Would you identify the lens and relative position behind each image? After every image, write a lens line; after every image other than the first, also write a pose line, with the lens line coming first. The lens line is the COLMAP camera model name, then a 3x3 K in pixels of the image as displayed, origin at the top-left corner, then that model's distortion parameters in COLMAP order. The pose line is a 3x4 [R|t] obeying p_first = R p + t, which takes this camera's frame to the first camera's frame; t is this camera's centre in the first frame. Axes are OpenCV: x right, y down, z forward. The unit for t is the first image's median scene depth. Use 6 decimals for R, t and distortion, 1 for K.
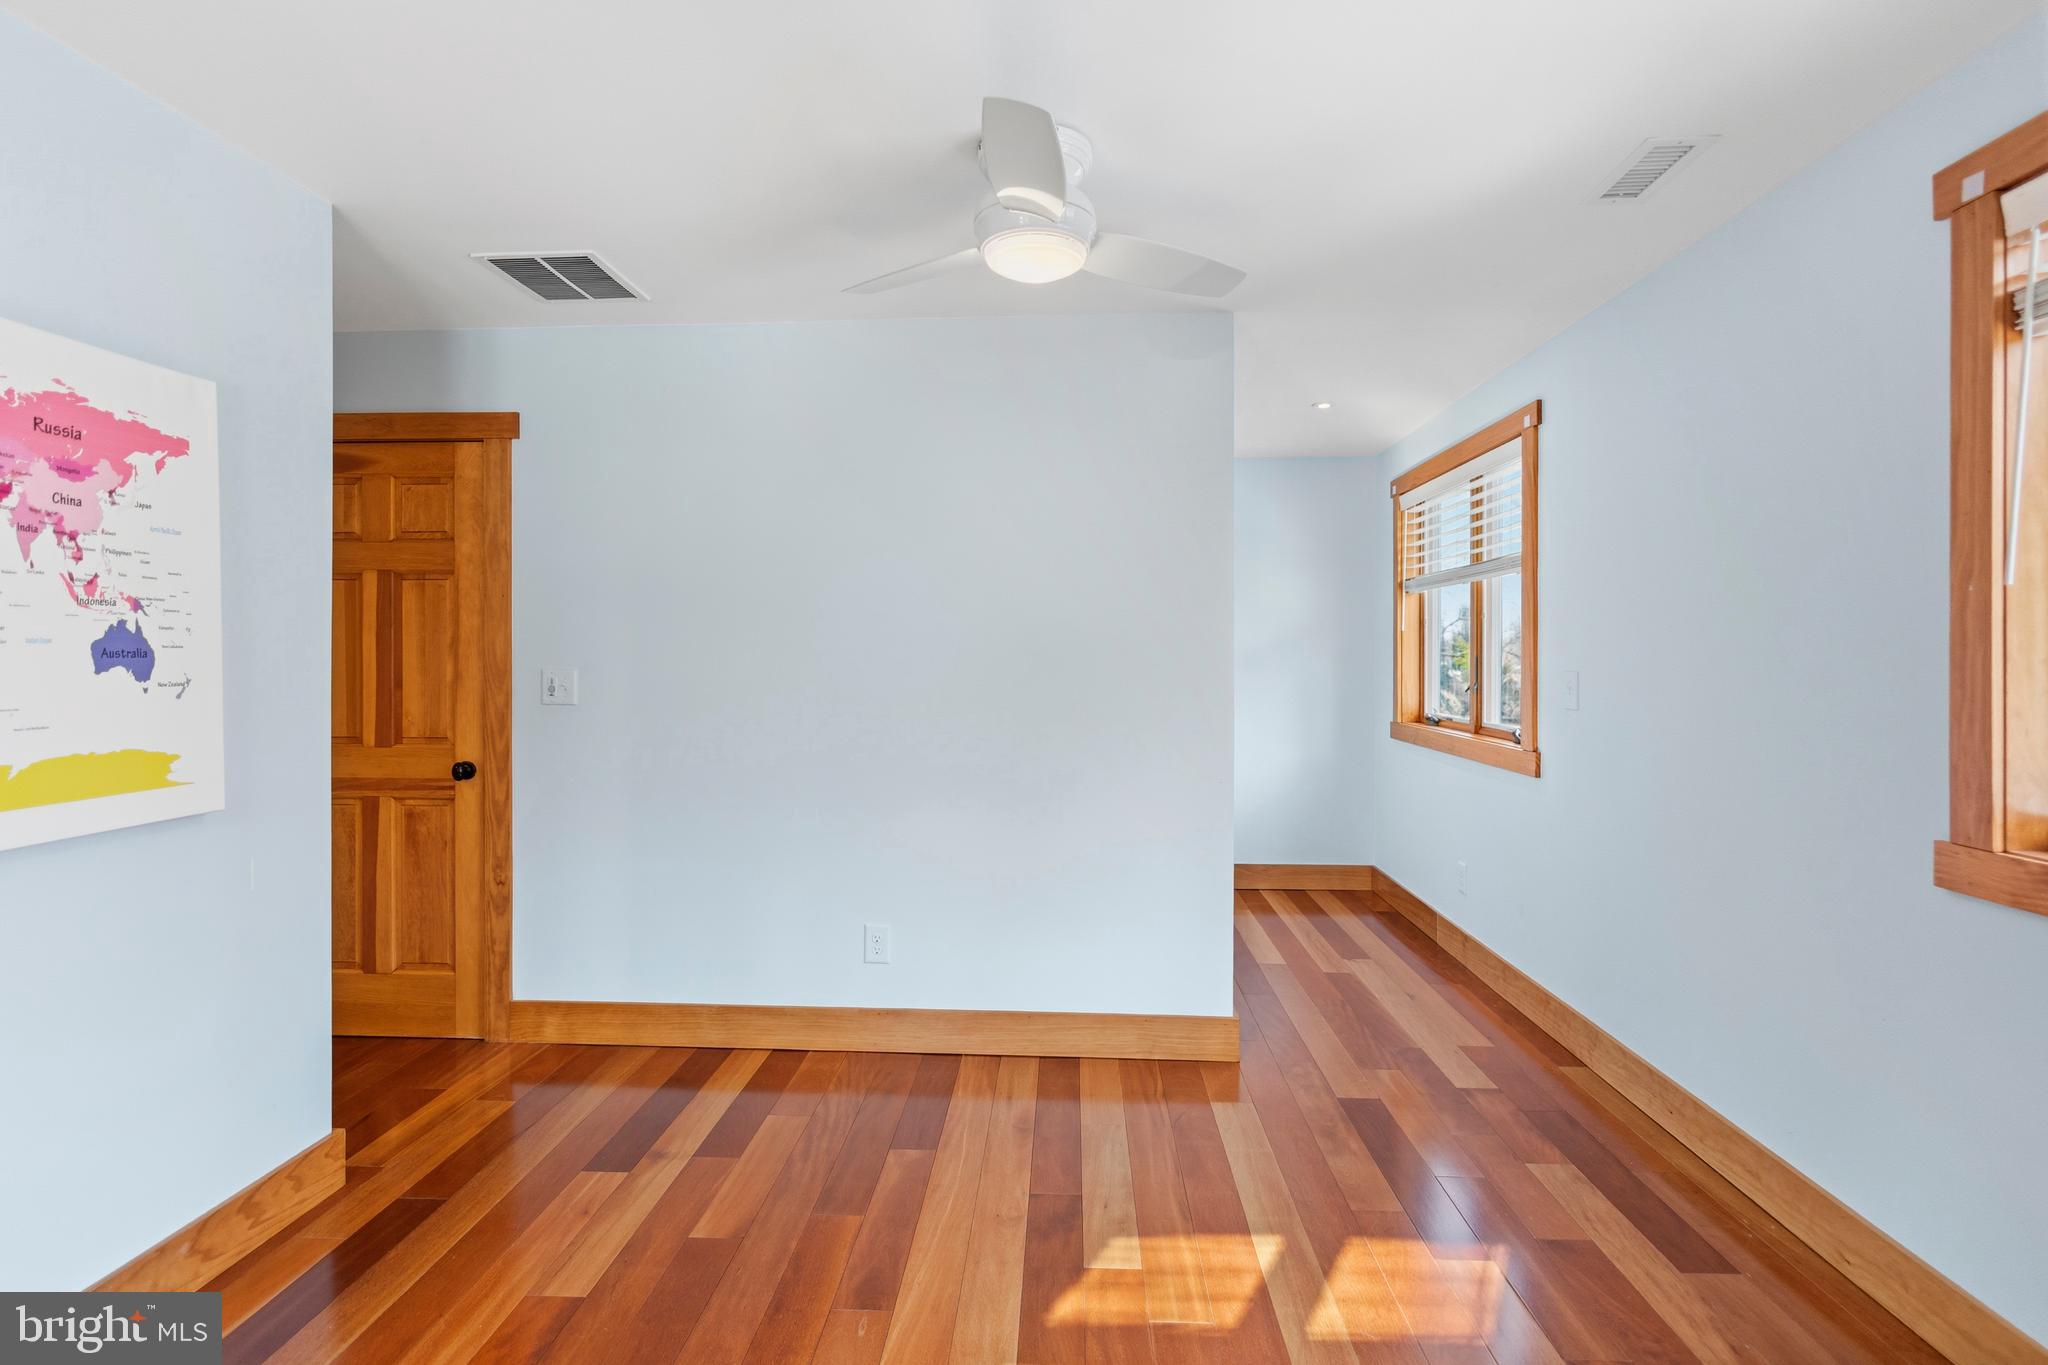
lens RADIAL K [[948.2, 0, 1033.6], [0, 948.2, 670.2], [0, 0, 1]] dist [-0.000963, -0.000077]
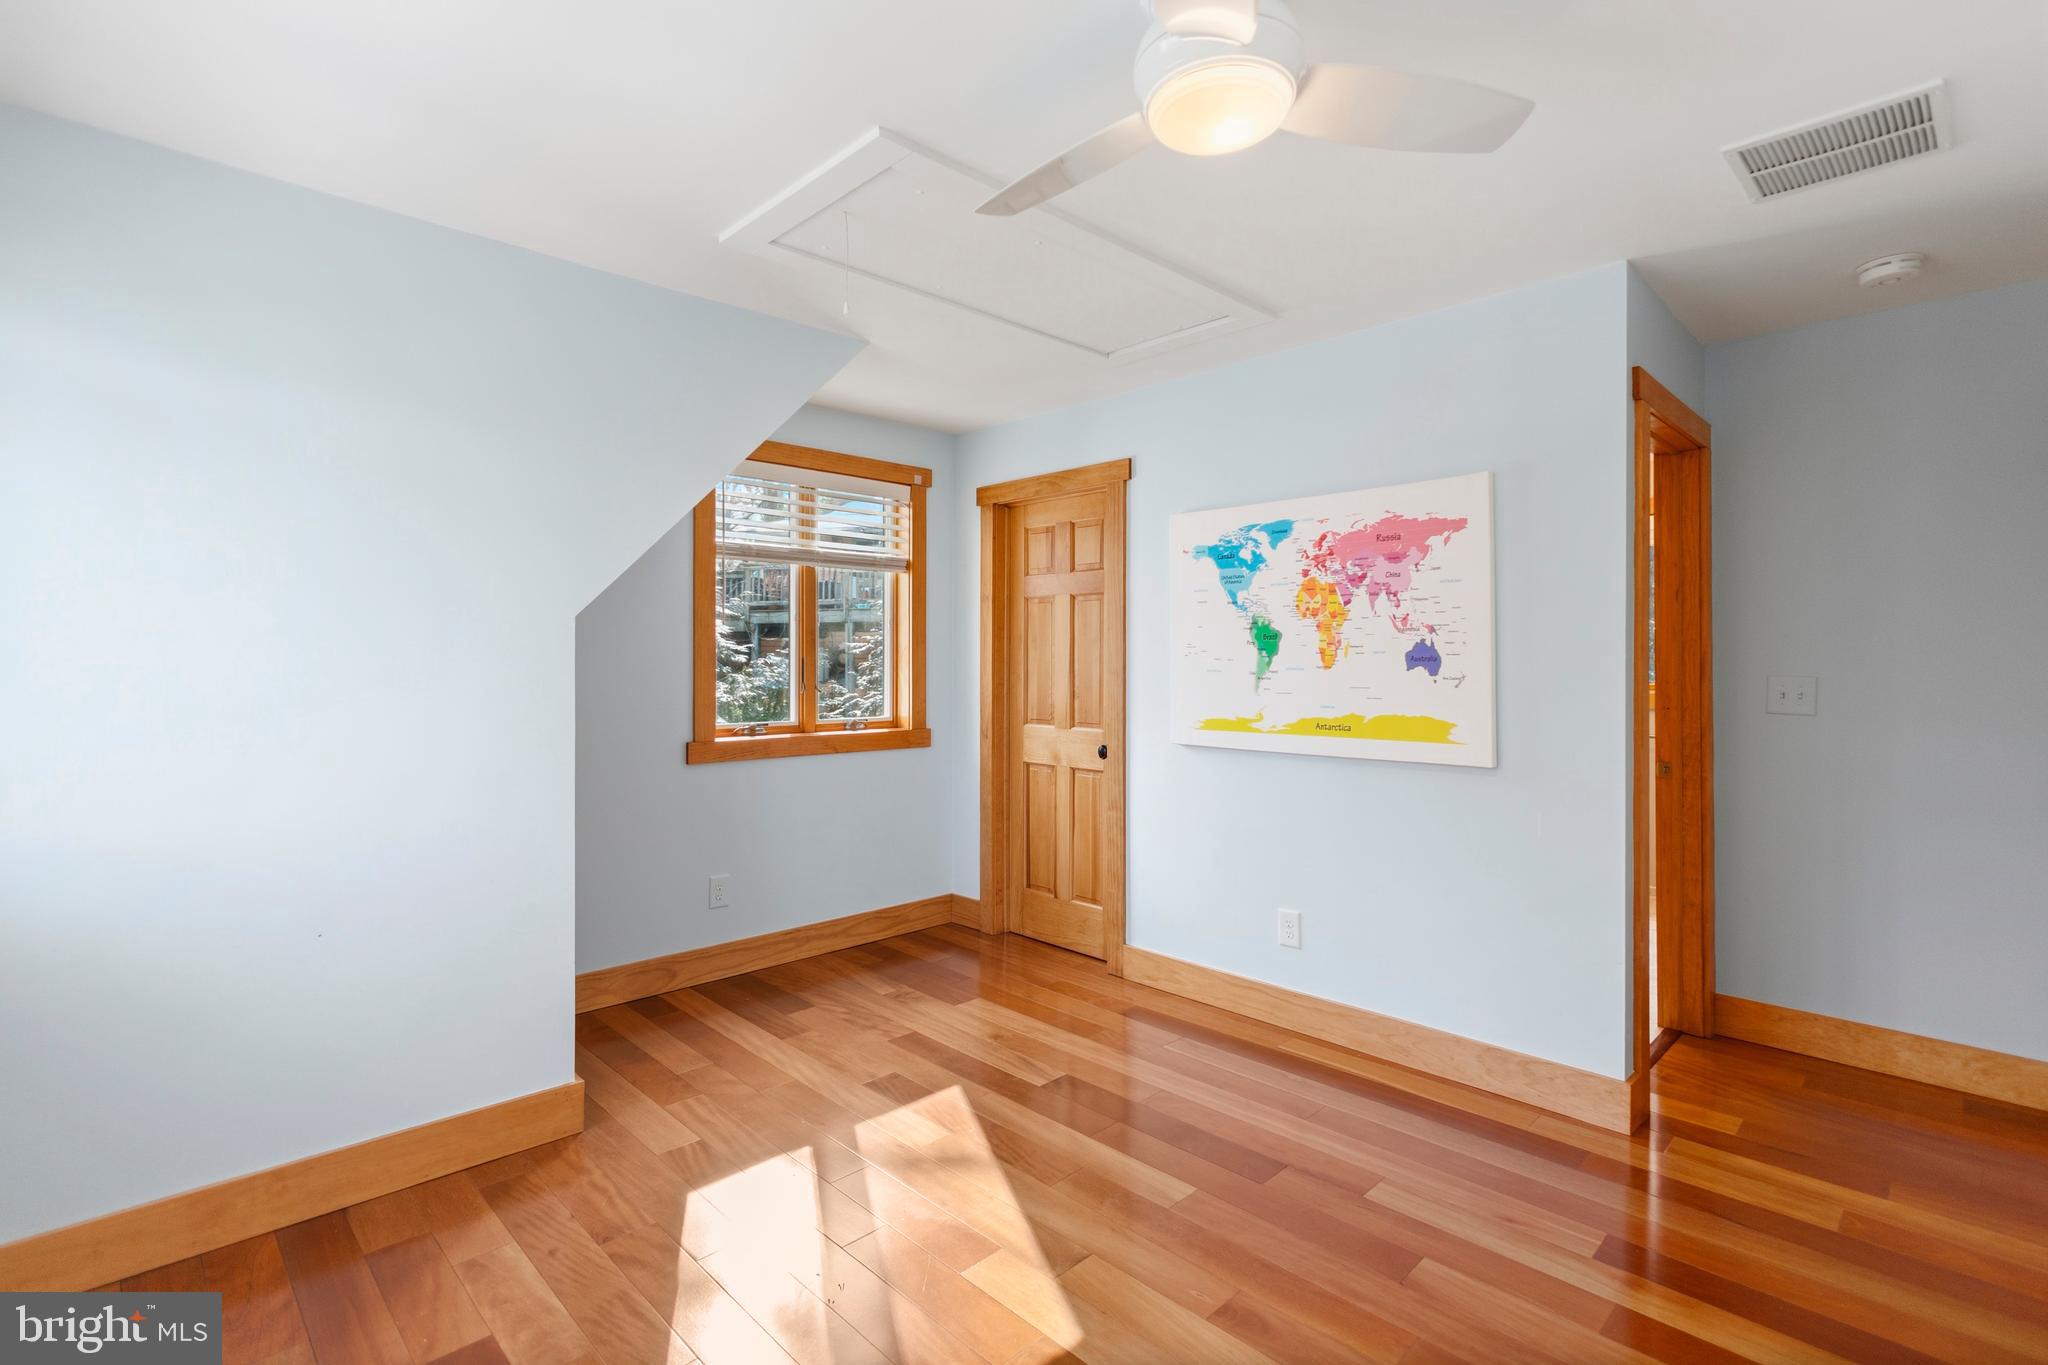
lens RADIAL K [[948.2, 0, 1032.5], [0, 948.2, 667.0], [0, 0, 1]] dist [-0.000963, -0.000077]
pose [[-0.677370, 0.013271, -0.735523, 0.745204], [-0.005398, 0.999721, 0.023009, -0.037970], [0.735622, 0.019556, -0.677109, 1.624565]]
